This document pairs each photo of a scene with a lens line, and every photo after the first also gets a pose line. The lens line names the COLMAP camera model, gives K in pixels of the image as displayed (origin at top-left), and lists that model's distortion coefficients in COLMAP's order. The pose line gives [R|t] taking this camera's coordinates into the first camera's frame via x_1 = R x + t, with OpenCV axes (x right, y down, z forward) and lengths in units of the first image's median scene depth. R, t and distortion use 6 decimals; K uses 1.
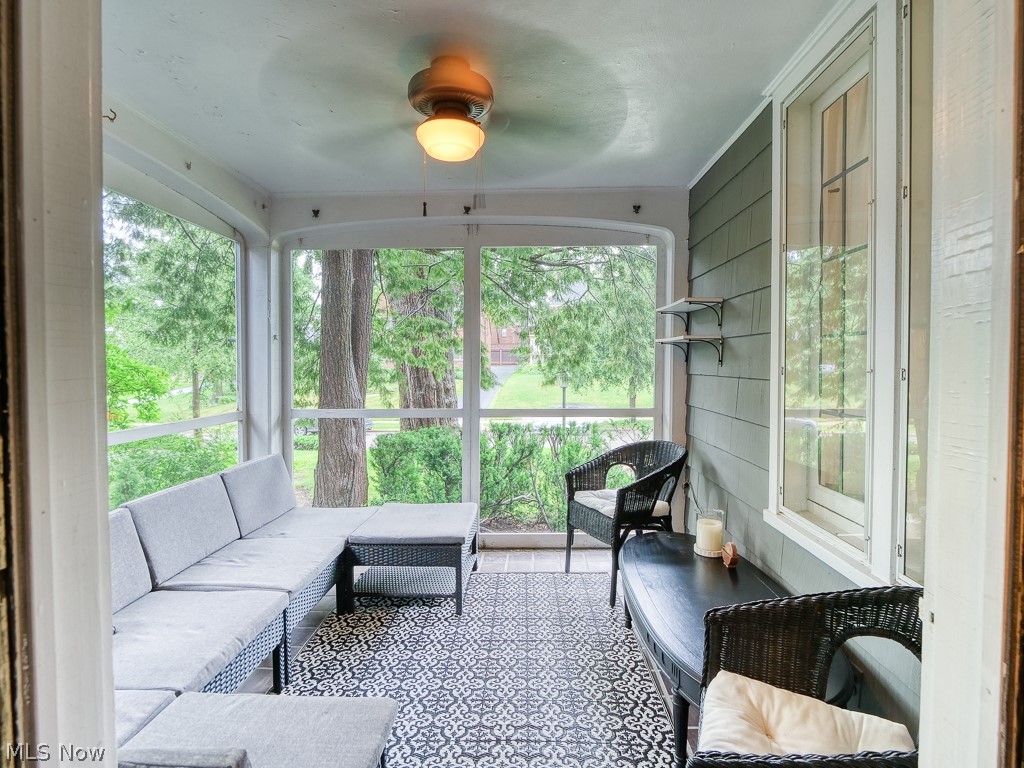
lens RADIAL K [[502.4, 0, 514.8], [0, 502.4, 375.8], [0, 0, 1]] dist [-0.014991, -0.000215]
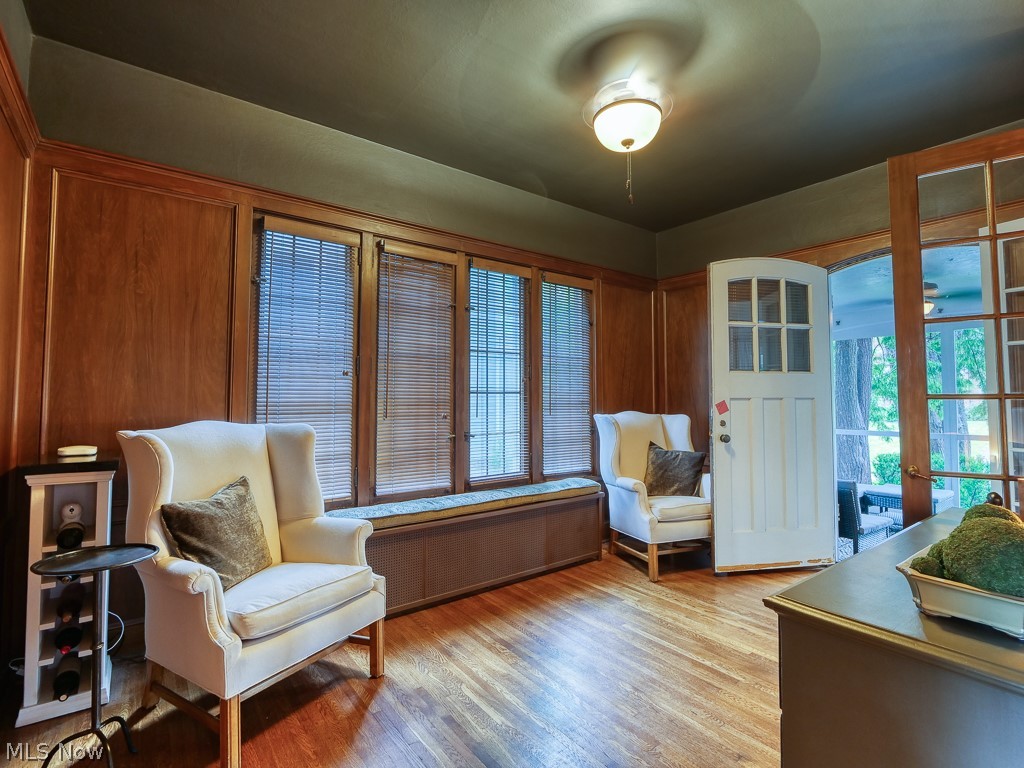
lens RADIAL K [[502.4, 0, 517.9], [0, 502.4, 378.2], [0, 0, 1]] dist [-0.014991, -0.000215]
pose [[0.634765, -0.039391, -0.771701, 0.167784], [-0.015632, 0.997841, -0.063792, 0.011351], [0.772548, 0.052556, 0.632778, -0.666743]]
